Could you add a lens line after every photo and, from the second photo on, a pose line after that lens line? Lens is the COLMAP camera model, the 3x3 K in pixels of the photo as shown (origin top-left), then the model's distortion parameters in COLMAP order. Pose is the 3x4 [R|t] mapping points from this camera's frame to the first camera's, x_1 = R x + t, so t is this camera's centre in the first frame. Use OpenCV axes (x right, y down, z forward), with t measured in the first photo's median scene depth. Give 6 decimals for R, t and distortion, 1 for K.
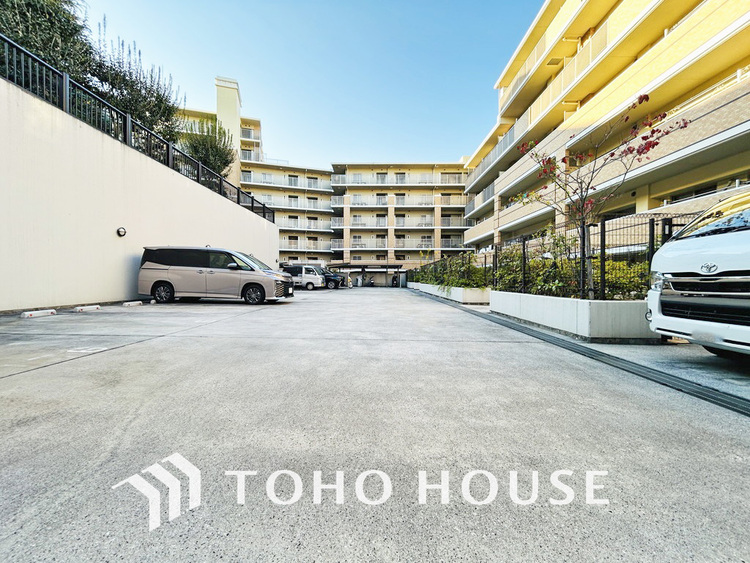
lens RADIAL K [[304.8, 0, 375.0], [0, 304.8, 281.5], [0, 0, 1]] dist [-0.000040, 0.000305]
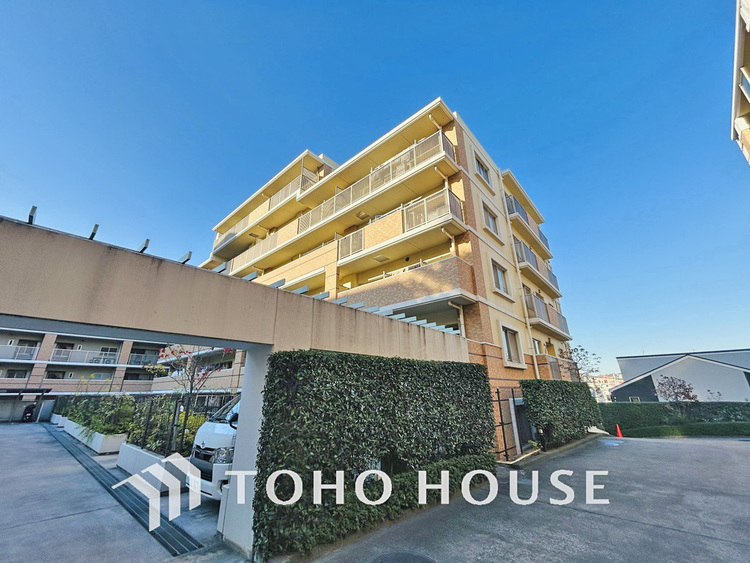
lens RADIAL K [[304.8, 0, 375.0], [0, 304.8, 281.5], [0, 0, 1]] dist [-0.000040, 0.000305]
pose [[0.662083, 0.245655, 0.708025, 0.025848], [0.019058, 0.938926, -0.343590, -0.035925], [-0.749188, 0.240979, 0.616966, -0.131669]]
